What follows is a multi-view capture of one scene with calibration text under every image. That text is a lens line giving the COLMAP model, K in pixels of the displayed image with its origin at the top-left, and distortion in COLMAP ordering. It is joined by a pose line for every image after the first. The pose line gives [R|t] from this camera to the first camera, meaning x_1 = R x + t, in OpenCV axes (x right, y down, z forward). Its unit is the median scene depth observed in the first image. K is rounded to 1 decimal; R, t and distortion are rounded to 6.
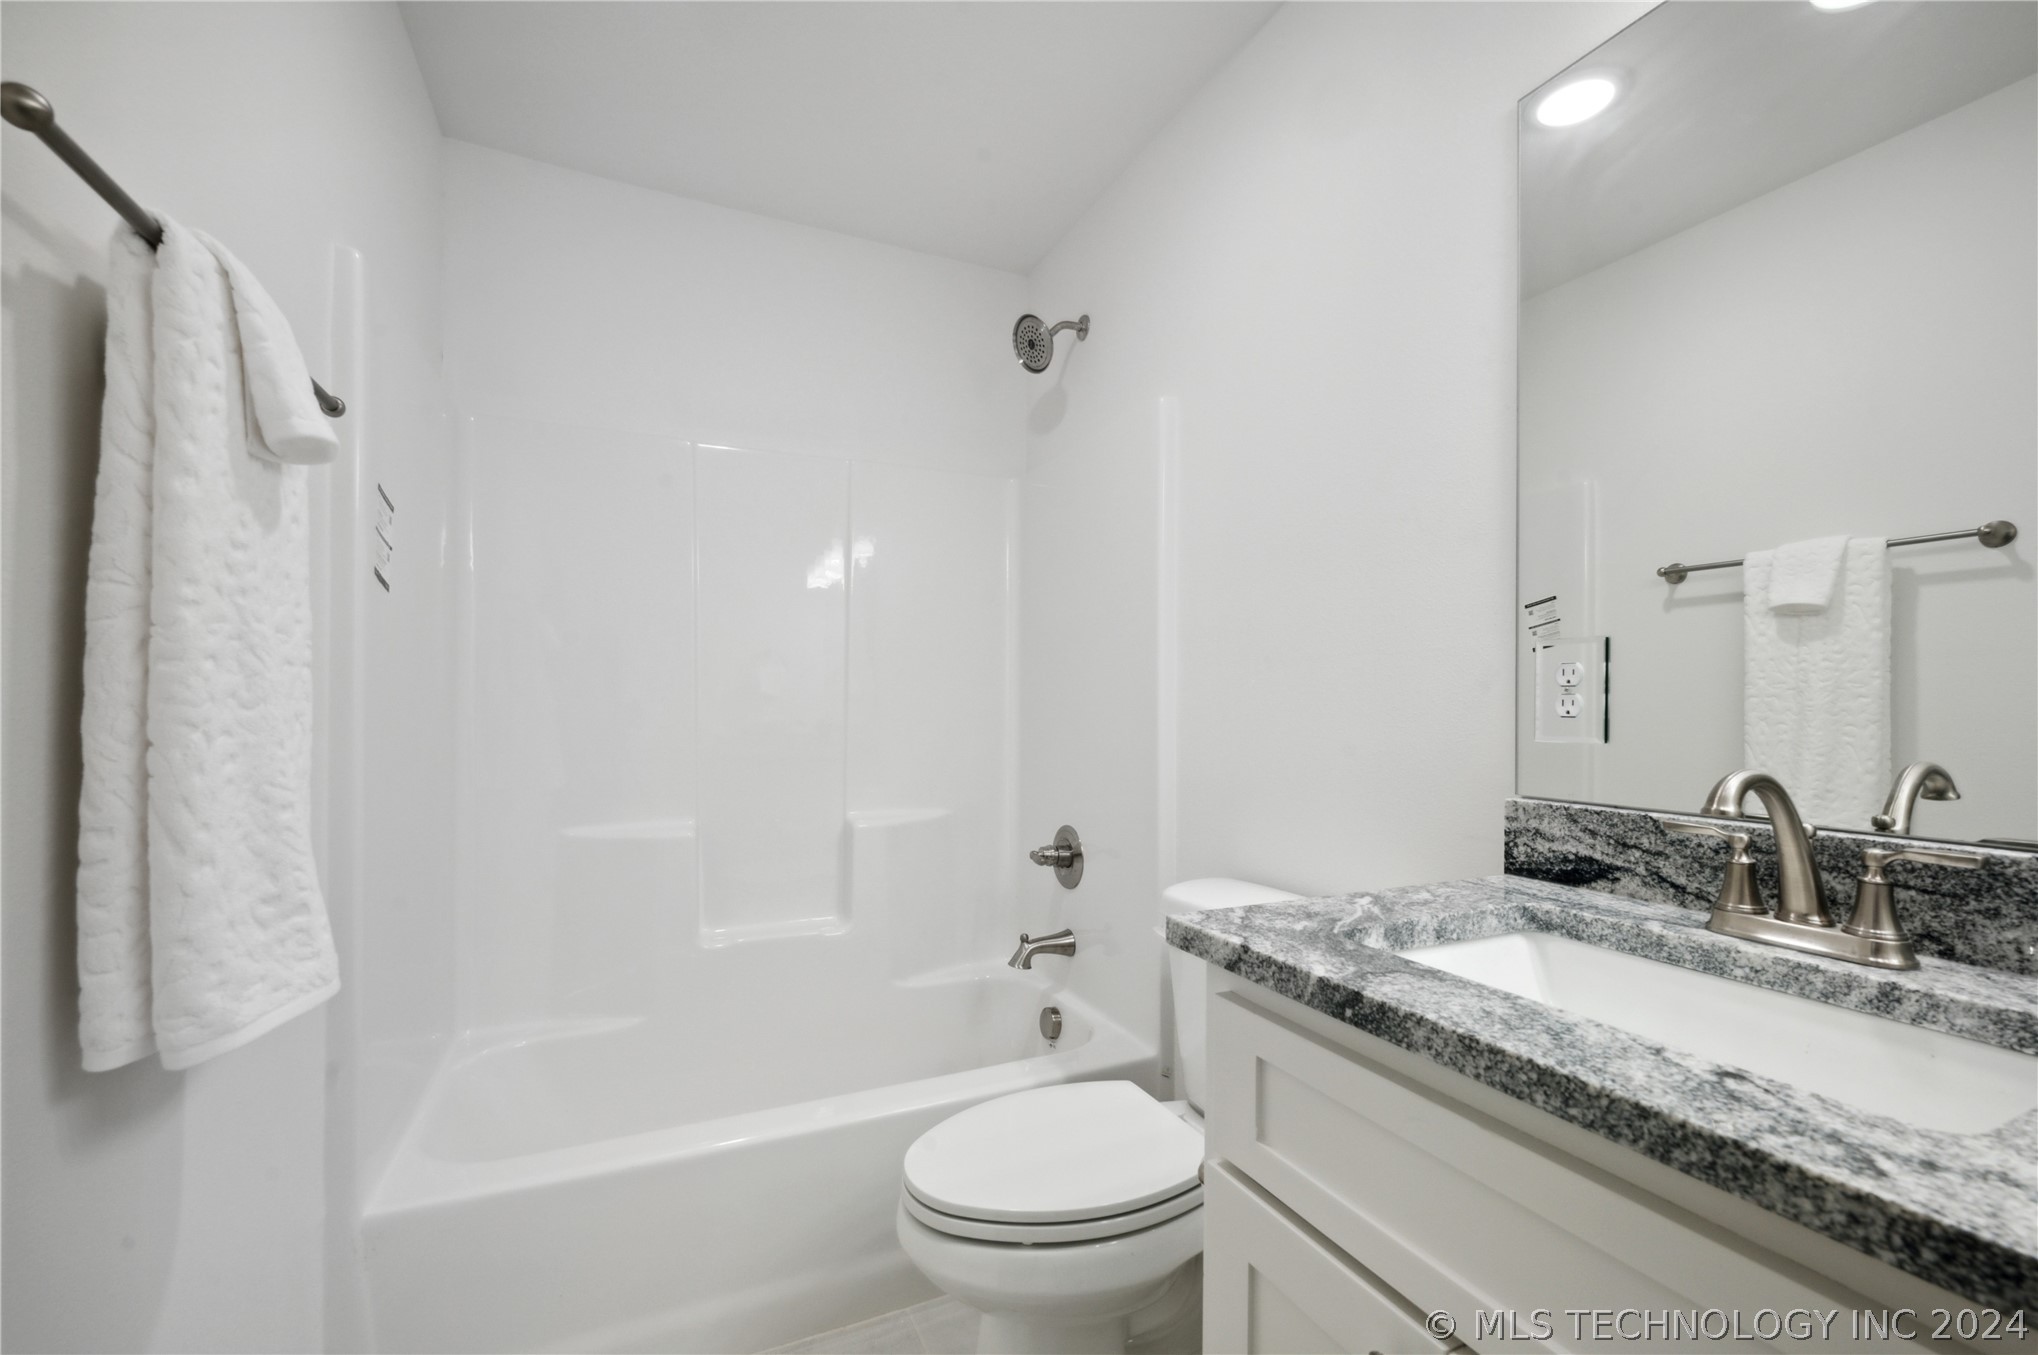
lens RADIAL K [[856.6, 0, 1019.8], [0, 856.6, 696.8], [0, 0, 1]] dist [0.004137, 0.000514]
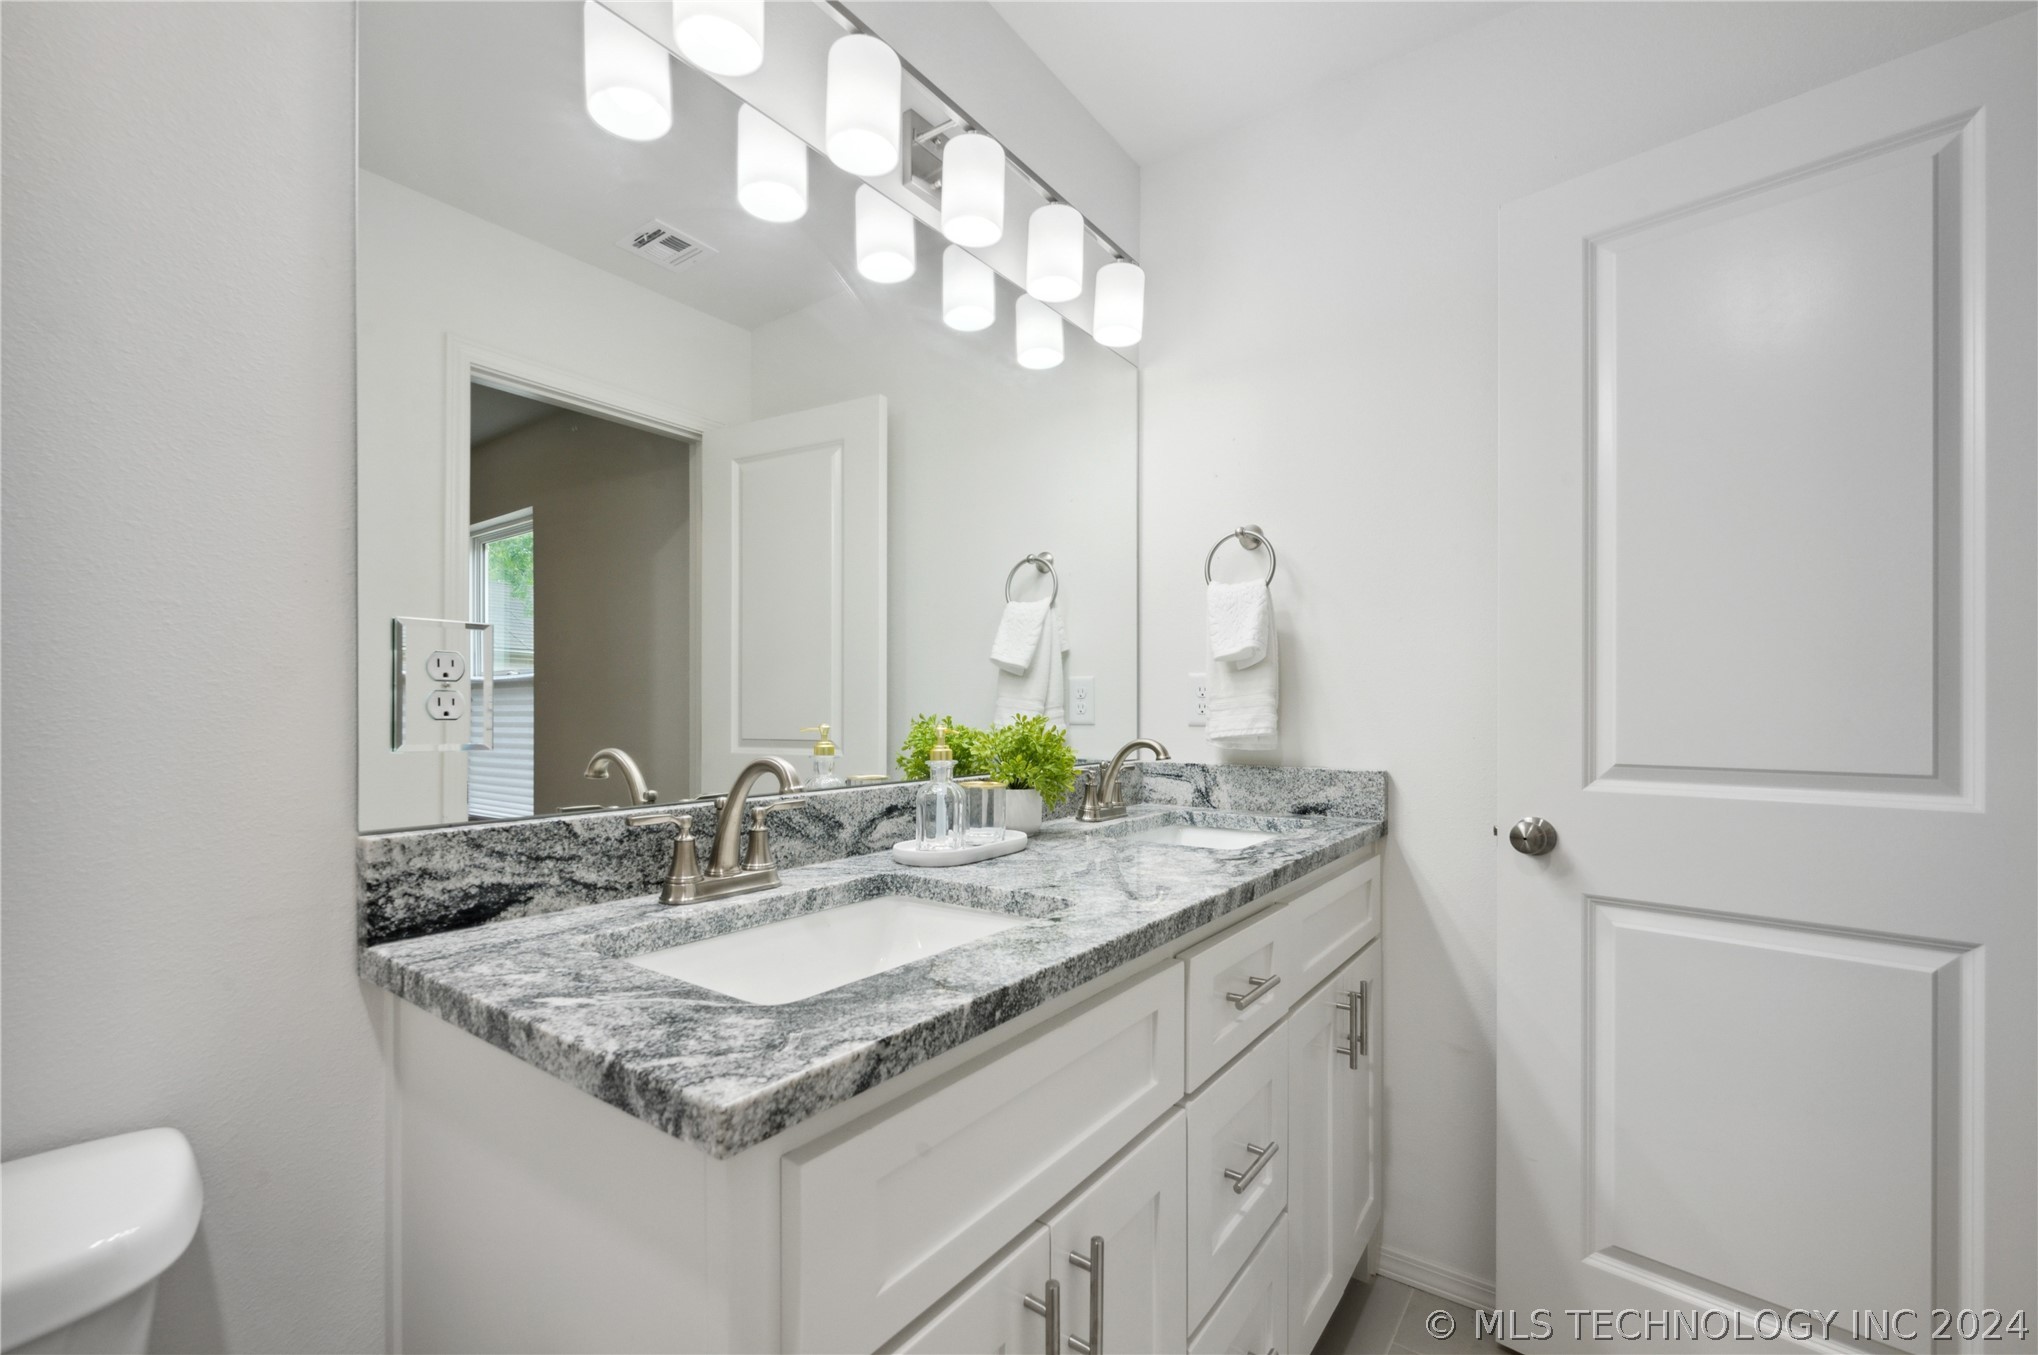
lens RADIAL K [[856.6, 0, 1019.8], [0, 856.6, 696.8], [0, 0, 1]] dist [0.004137, 0.000514]
pose [[-0.492736, 0.007743, 0.870144, -0.357773], [-0.013085, 0.999781, -0.016307, 0.009470], [-0.870081, -0.019421, -0.492527, 1.051803]]
